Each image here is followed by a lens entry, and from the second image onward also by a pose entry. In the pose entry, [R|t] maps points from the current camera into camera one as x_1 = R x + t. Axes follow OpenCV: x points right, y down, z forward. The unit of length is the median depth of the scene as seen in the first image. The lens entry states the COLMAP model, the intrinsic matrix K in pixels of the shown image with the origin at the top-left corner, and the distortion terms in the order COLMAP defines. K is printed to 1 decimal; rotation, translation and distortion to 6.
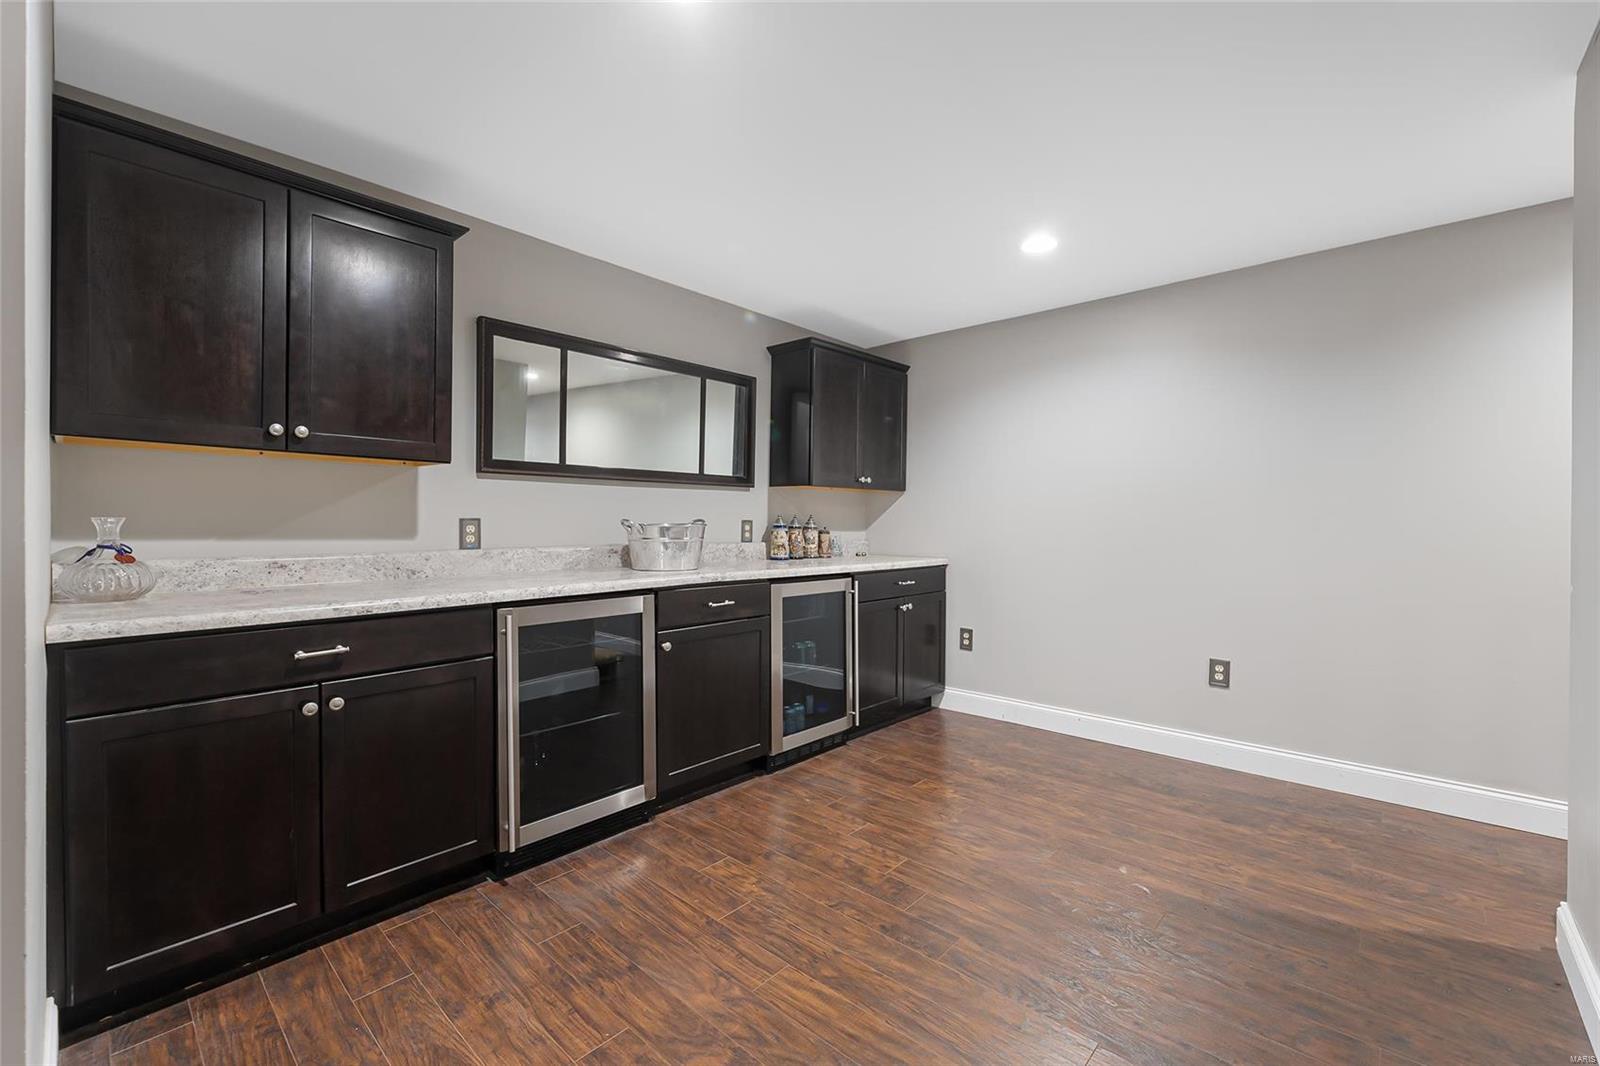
lens RADIAL K [[658.8, 0, 809.0], [0, 658.8, 515.6], [0, 0, 1]] dist [-0.004870, -0.000005]
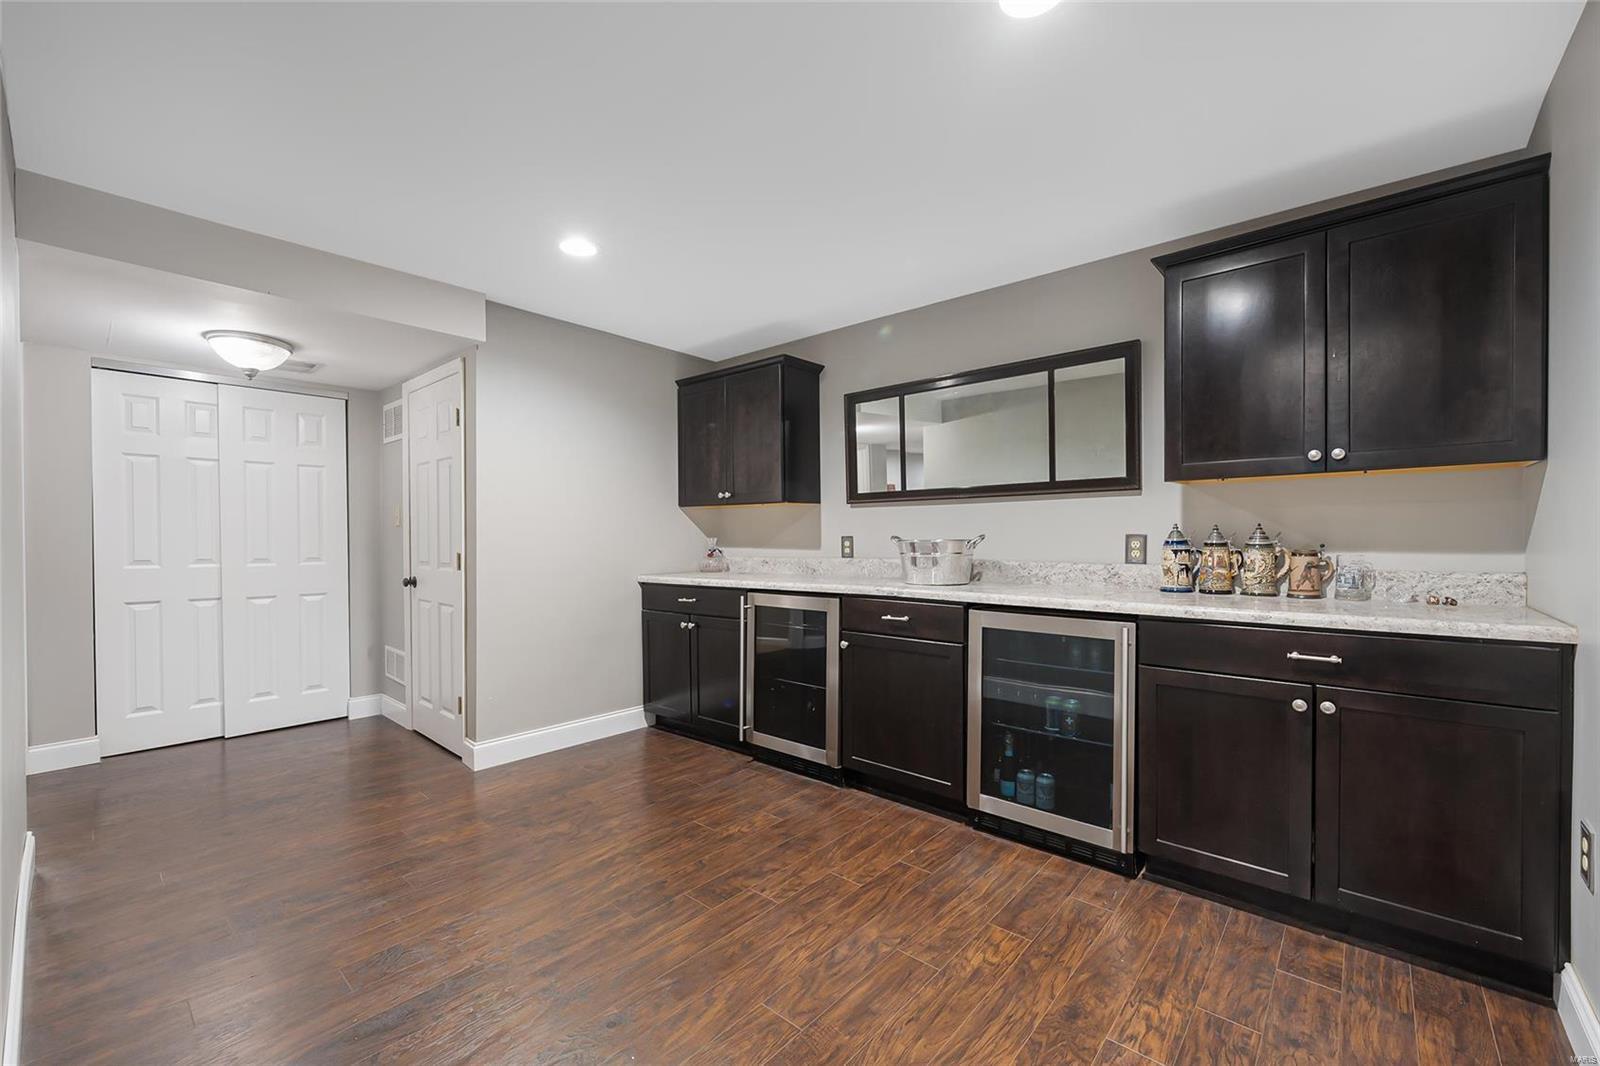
lens RADIAL K [[658.8, 0, 808.0], [0, 658.8, 550.2], [0, 0, 1]] dist [-0.004870, -0.000005]
pose [[0.017734, 0.009325, -0.999799, 0.878801], [0.008719, 0.999917, 0.009480, 0.019114], [0.999805, -0.008885, 0.017651, 0.852881]]
